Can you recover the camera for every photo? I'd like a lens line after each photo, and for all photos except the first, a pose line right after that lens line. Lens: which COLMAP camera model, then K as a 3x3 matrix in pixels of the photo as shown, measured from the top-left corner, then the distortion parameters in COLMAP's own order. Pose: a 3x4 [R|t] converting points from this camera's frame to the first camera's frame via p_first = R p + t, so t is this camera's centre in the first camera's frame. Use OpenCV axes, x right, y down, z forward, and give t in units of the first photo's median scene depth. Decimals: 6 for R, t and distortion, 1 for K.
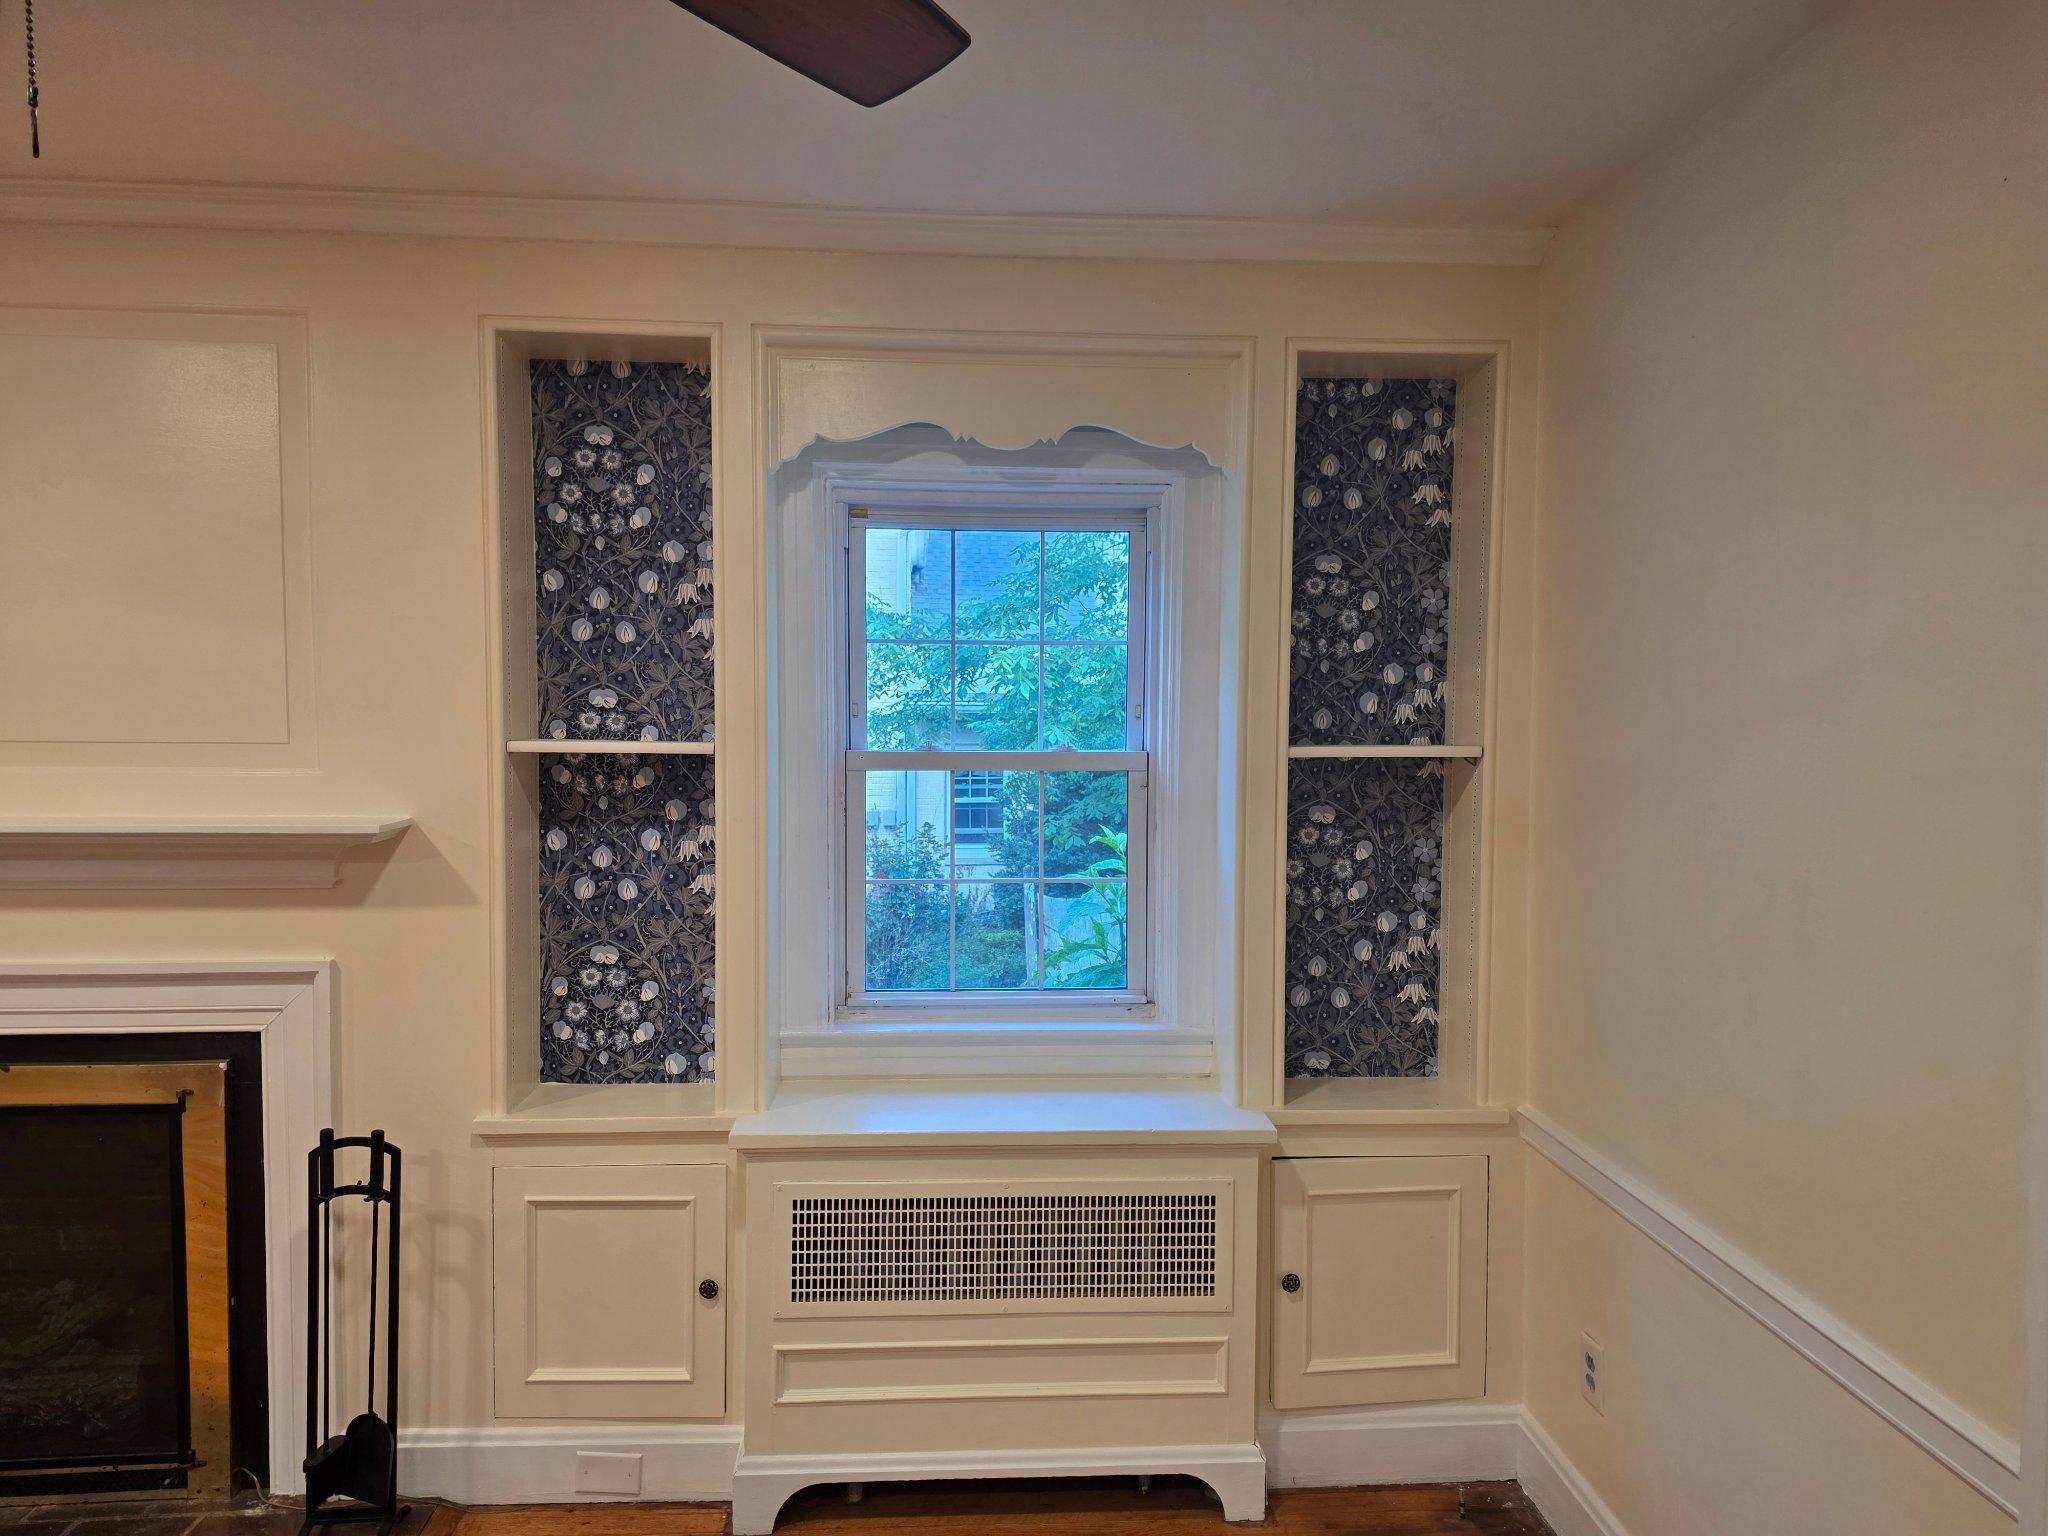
lens RADIAL K [[1374.3, 0, 1030.6], [0, 1374.3, 779.7], [0, 0, 1]] dist [0.056959, -0.041523]
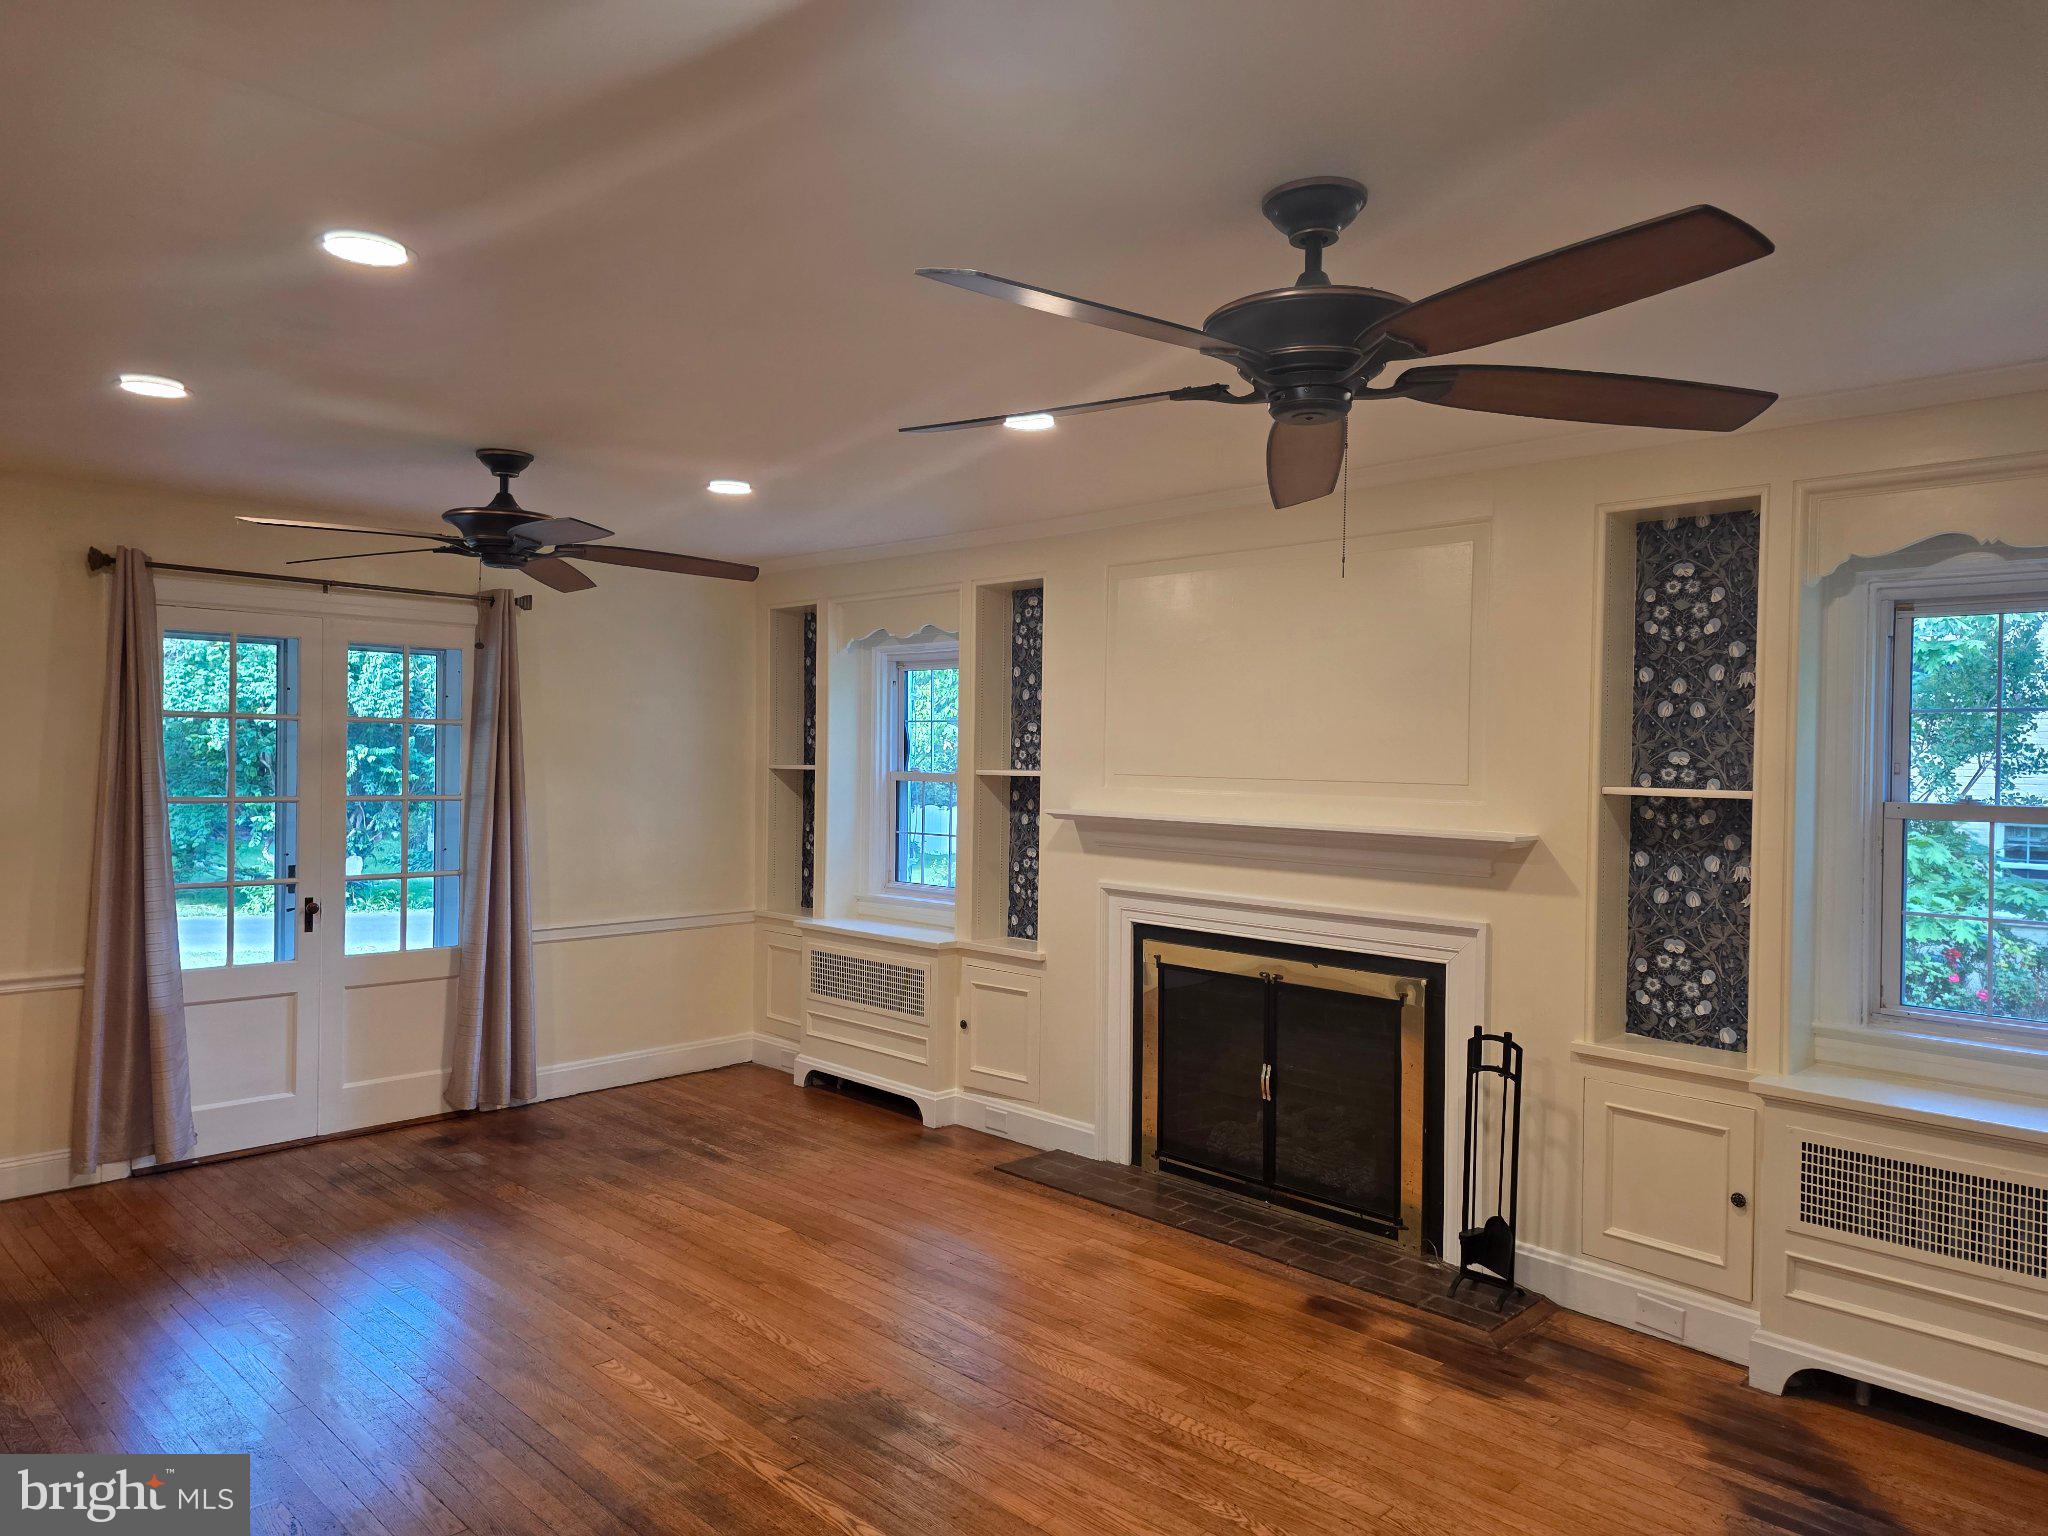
lens RADIAL K [[1374.3, 0, 1030.6], [0, 1374.3, 779.7], [0, 0, 1]] dist [0.056959, -0.041523]
pose [[0.665234, 0.016424, -0.746454, 0.297733], [-0.053628, 0.998227, -0.025829, 0.033292], [0.744706, 0.057213, 0.664936, -0.405322]]
